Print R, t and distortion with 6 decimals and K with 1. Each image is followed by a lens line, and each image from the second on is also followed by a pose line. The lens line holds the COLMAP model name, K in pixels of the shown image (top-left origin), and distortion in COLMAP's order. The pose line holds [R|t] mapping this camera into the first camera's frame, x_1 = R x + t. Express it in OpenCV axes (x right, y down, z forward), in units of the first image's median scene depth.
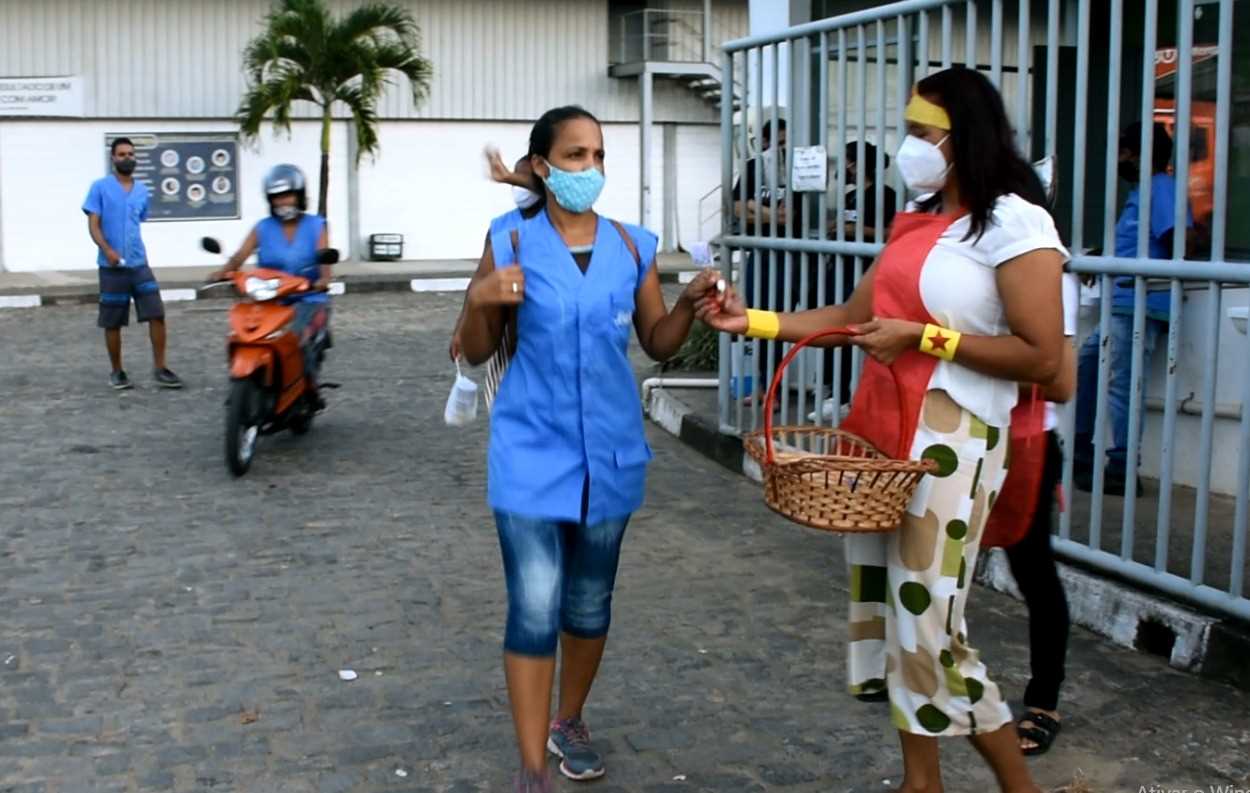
lens RADIAL K [[1384.7, 0, 526.8], [0, 1384.7, 367.6], [0, 0, 1]] dist [-0.139342, 0.031292]
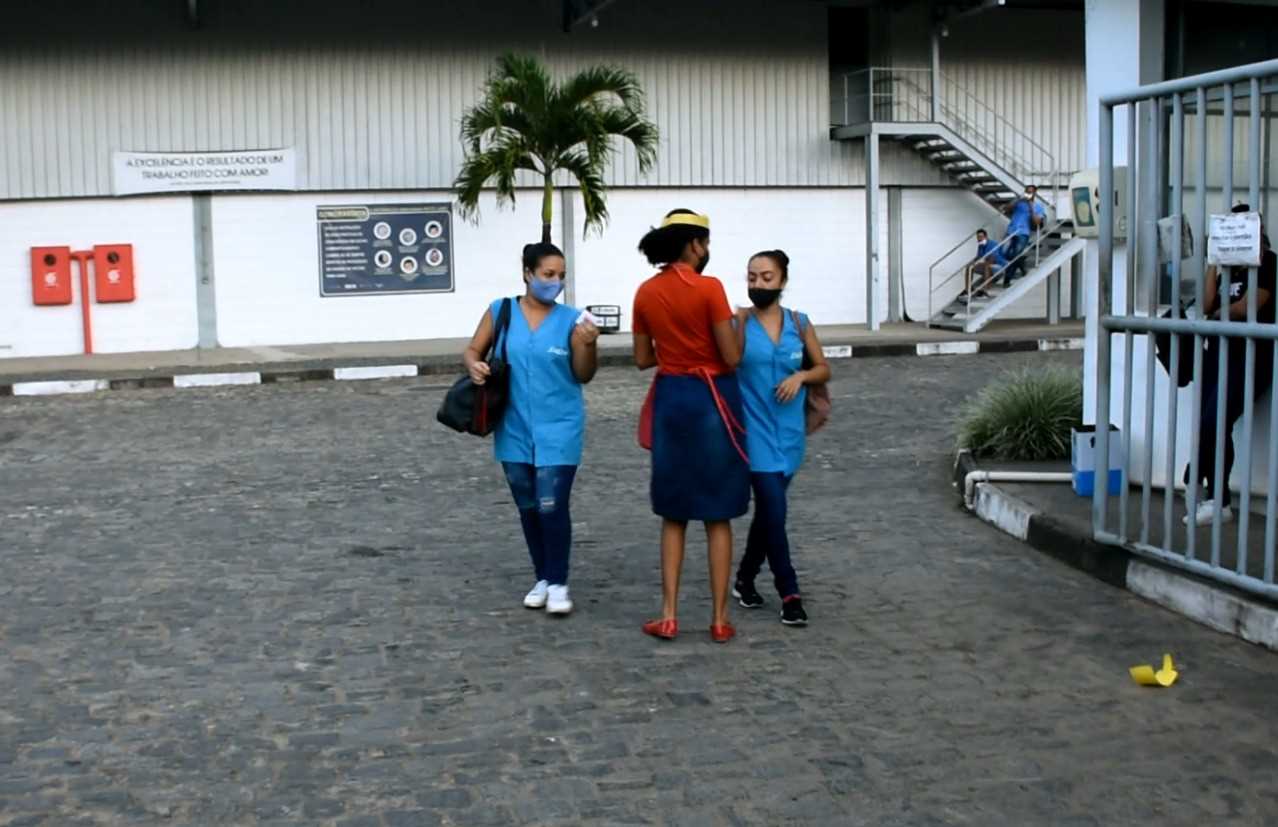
lens RADIAL K [[1364.1, 0, 496.3], [0, 1364.1, 415.2], [0, 0, 1]] dist [-0.138403, 0.069107]
pose [[0.990891, -0.001948, -0.134653, -0.076123], [0.000366, 0.999931, -0.011770, -0.013975], [0.134667, 0.011614, 0.990823, 0.070858]]
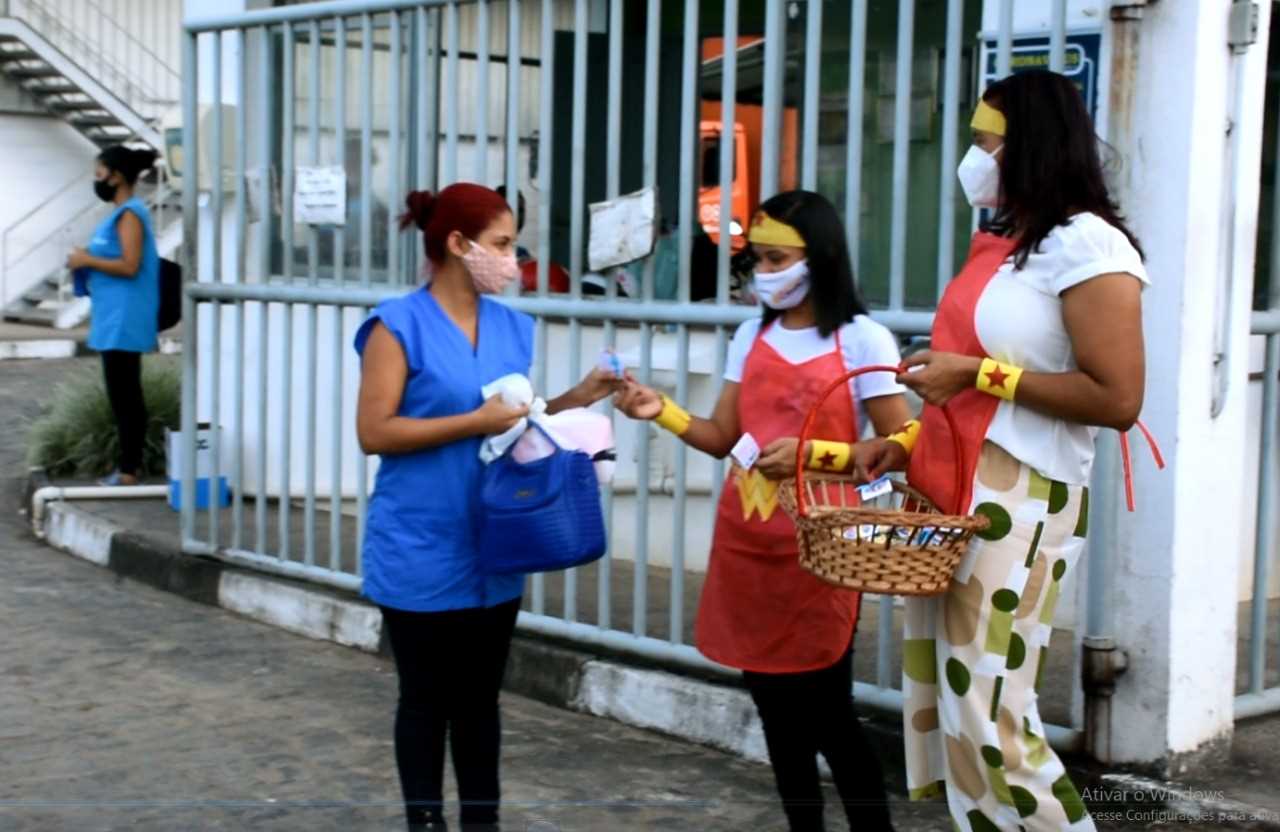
lens RADIAL K [[2267.7, 0, 514.7], [0, 2267.7, 370.4], [0, 0, 1]] dist [0.123136, 0.241276]
pose [[0.925260, -0.003070, 0.379321, -0.095232], [0.026271, 0.998085, -0.056003, 0.014579], [-0.378422, 0.061782, 0.923569, -0.112629]]
